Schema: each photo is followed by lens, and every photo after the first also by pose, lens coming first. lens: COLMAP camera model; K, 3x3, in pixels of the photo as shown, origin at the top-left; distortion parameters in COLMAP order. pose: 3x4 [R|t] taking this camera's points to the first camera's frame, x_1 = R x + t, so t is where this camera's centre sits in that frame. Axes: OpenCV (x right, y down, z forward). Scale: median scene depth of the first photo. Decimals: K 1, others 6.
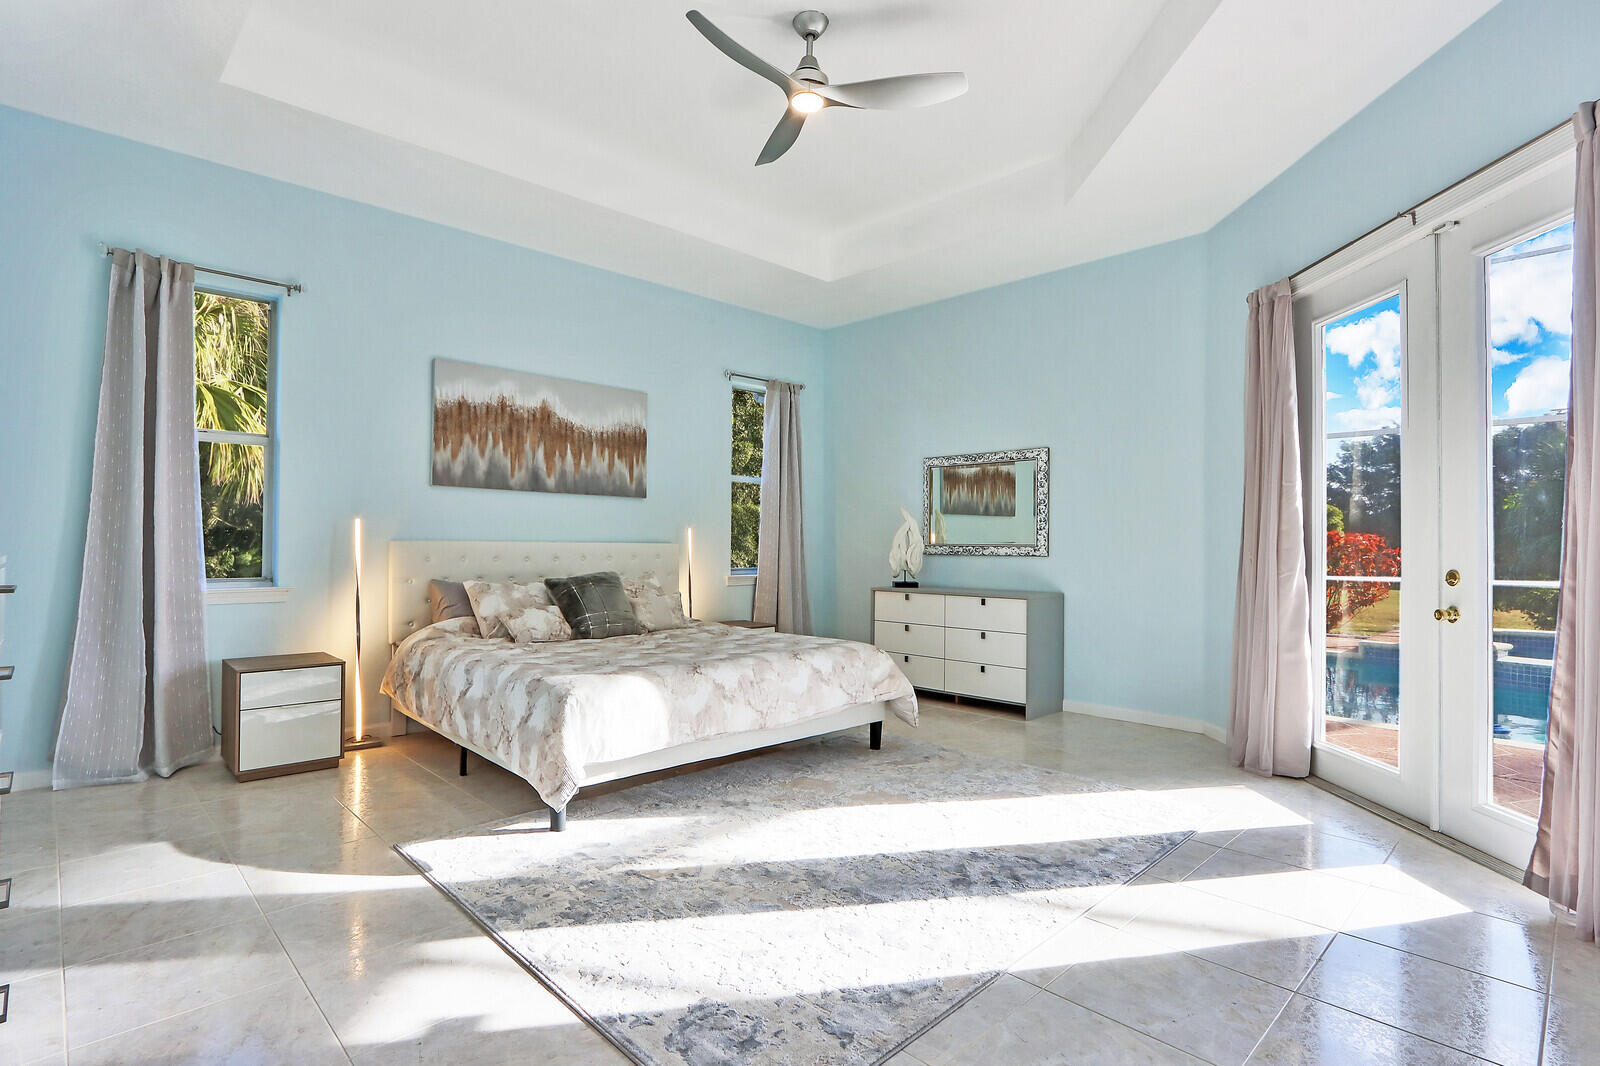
lens RADIAL K [[768.3, 0, 797.7], [0, 768.3, 538.4], [0, 0, 1]] dist [-0.009143, 0.002103]
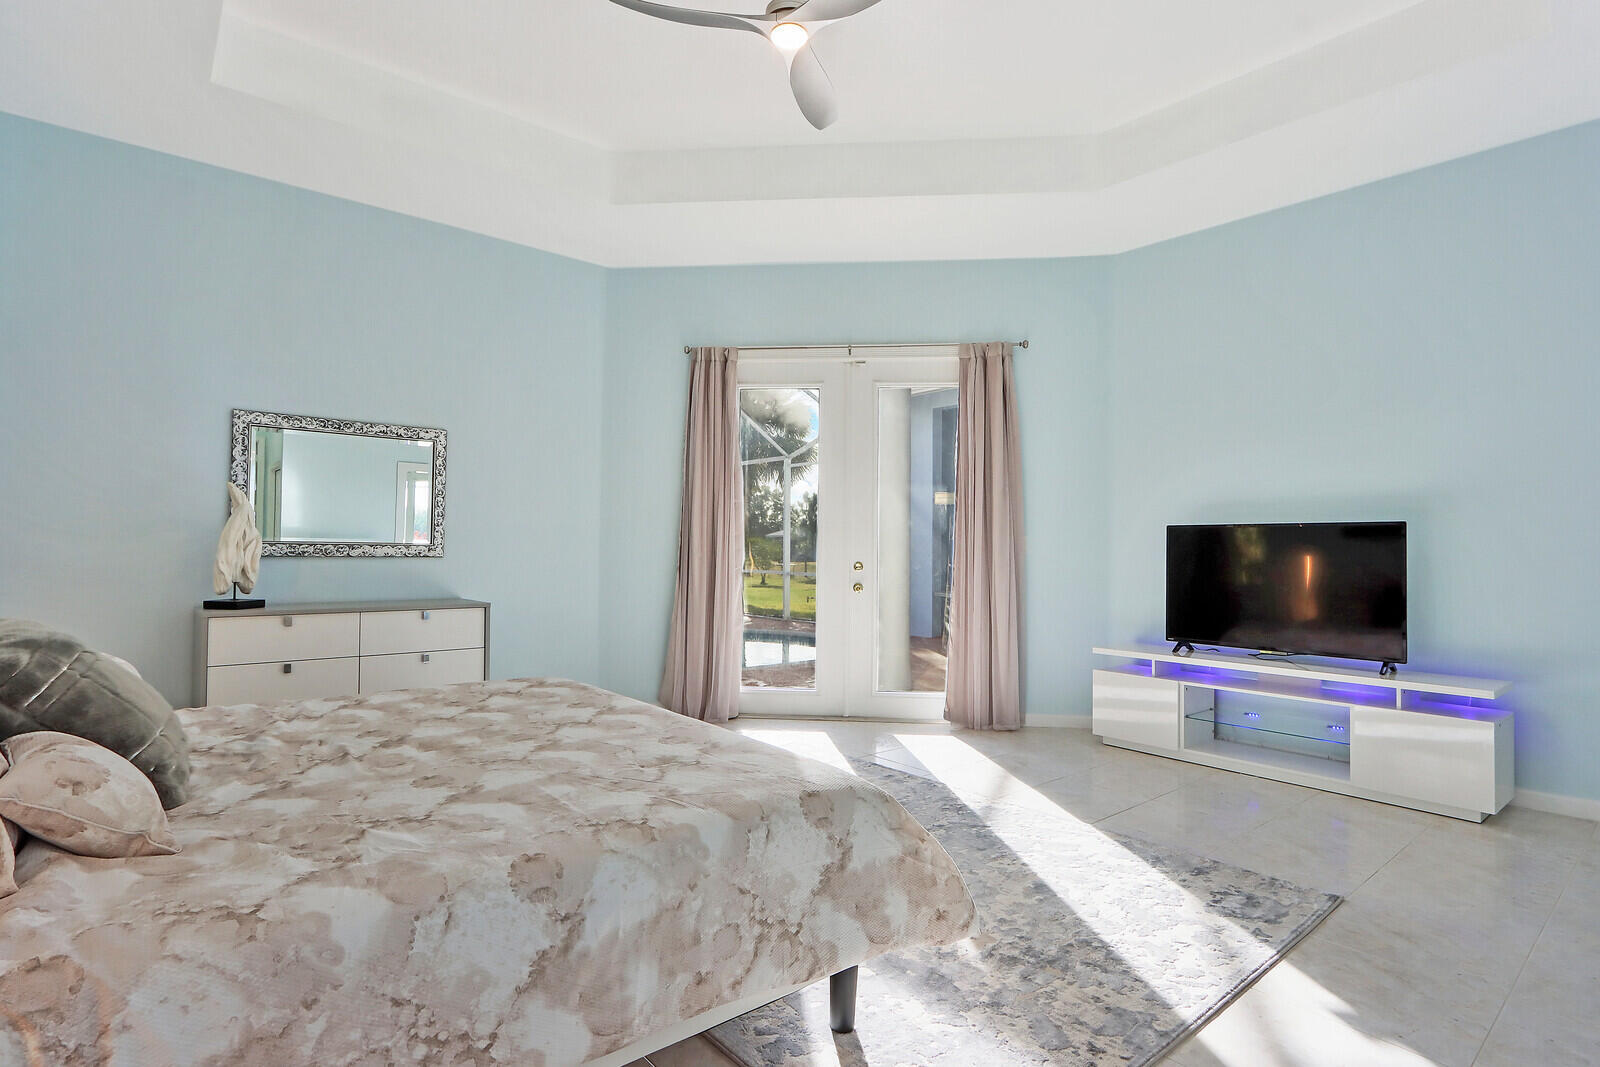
lens RADIAL K [[768.3, 0, 797.6], [0, 768.3, 538.3], [0, 0, 1]] dist [-0.009143, 0.002103]
pose [[0.107473, 0.005156, 0.994195, -0.484515], [-0.016724, 0.999854, -0.003378, -0.001057], [-0.994067, -0.016264, 0.107544, 0.513010]]
